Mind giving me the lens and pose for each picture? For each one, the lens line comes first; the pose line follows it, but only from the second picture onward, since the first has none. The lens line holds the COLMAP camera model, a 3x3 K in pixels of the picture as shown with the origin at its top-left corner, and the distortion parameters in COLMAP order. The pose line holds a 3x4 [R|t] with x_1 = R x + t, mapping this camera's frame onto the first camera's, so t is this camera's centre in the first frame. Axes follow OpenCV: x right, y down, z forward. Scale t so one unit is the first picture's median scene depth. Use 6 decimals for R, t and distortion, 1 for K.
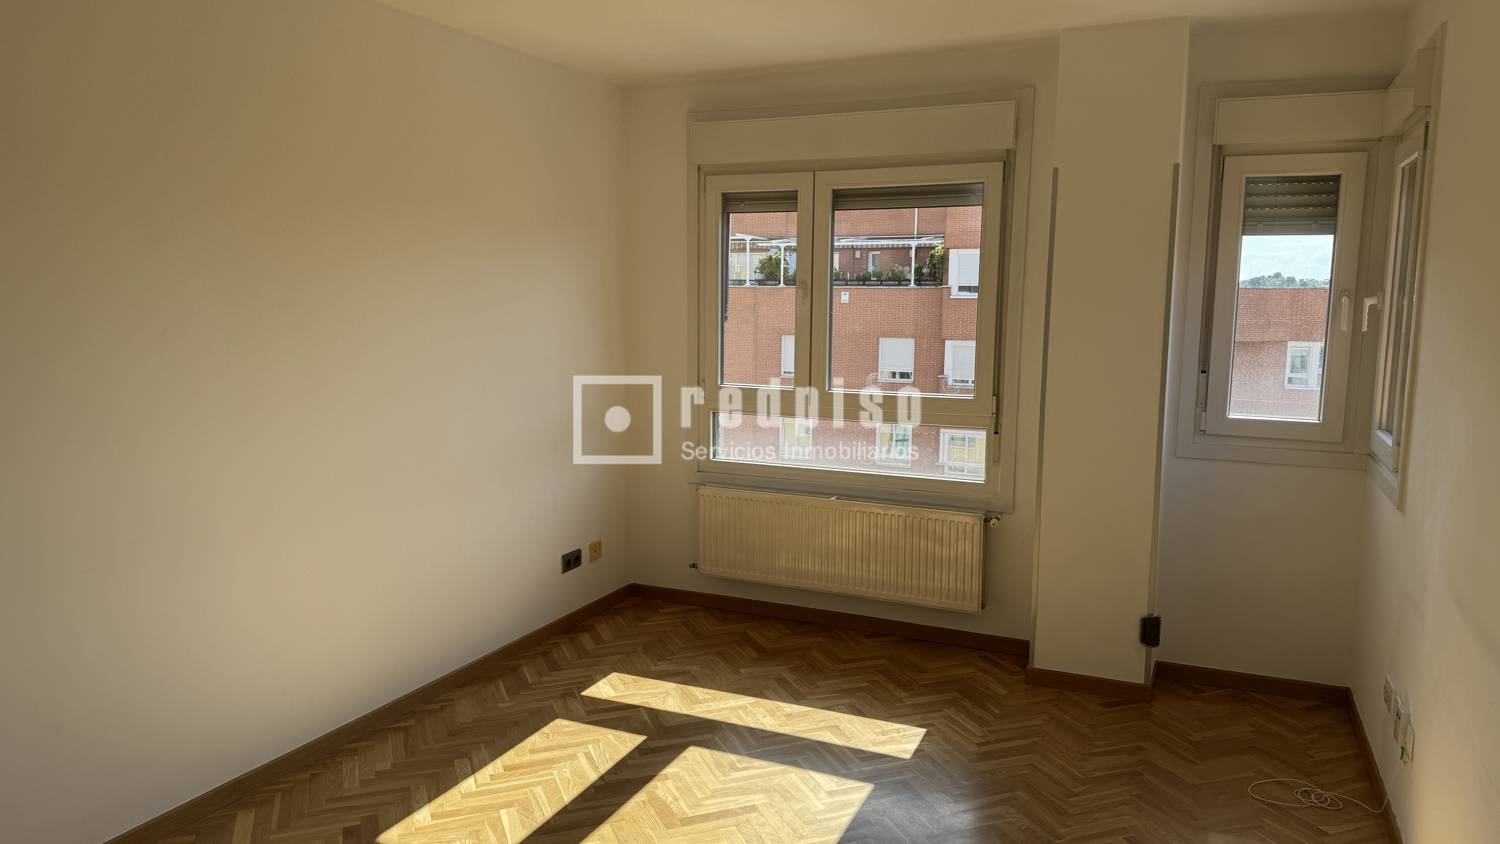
lens RADIAL K [[1037.7, 0, 750.0], [0, 1037.7, 422.0], [0, 0, 1]] dist [0.091920, -0.109405]
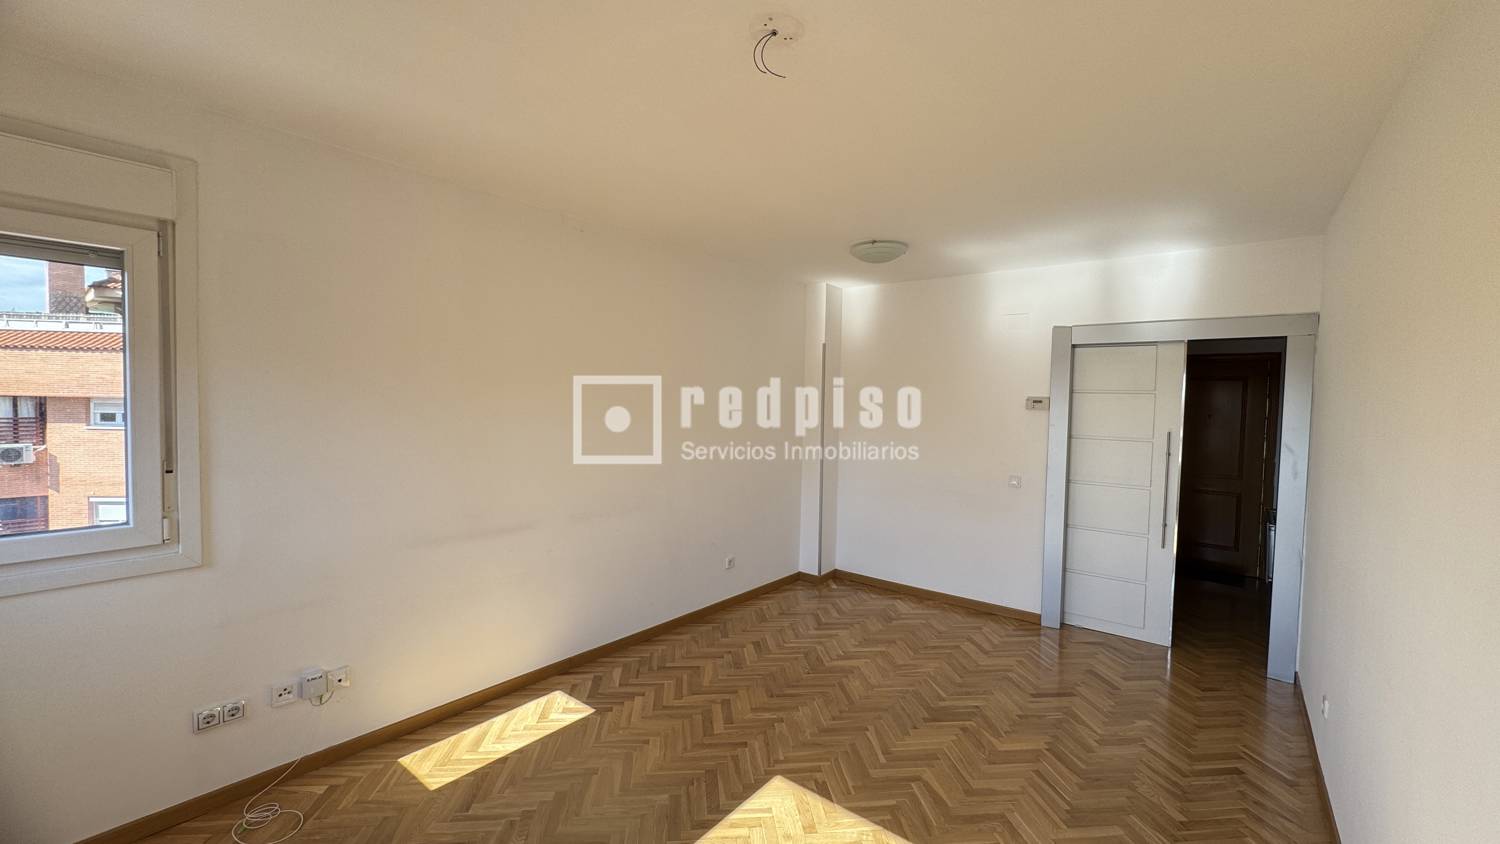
lens RADIAL K [[601.7, 0, 753.0], [0, 601.7, 422.5], [0, 0, 1]] dist [-0.000485, 0.000155]
pose [[-0.969673, -0.038493, 0.241357, -0.108228], [0.003271, 0.985388, 0.170296, -0.149567], [-0.244385, 0.165921, -0.955377, 1.165813]]
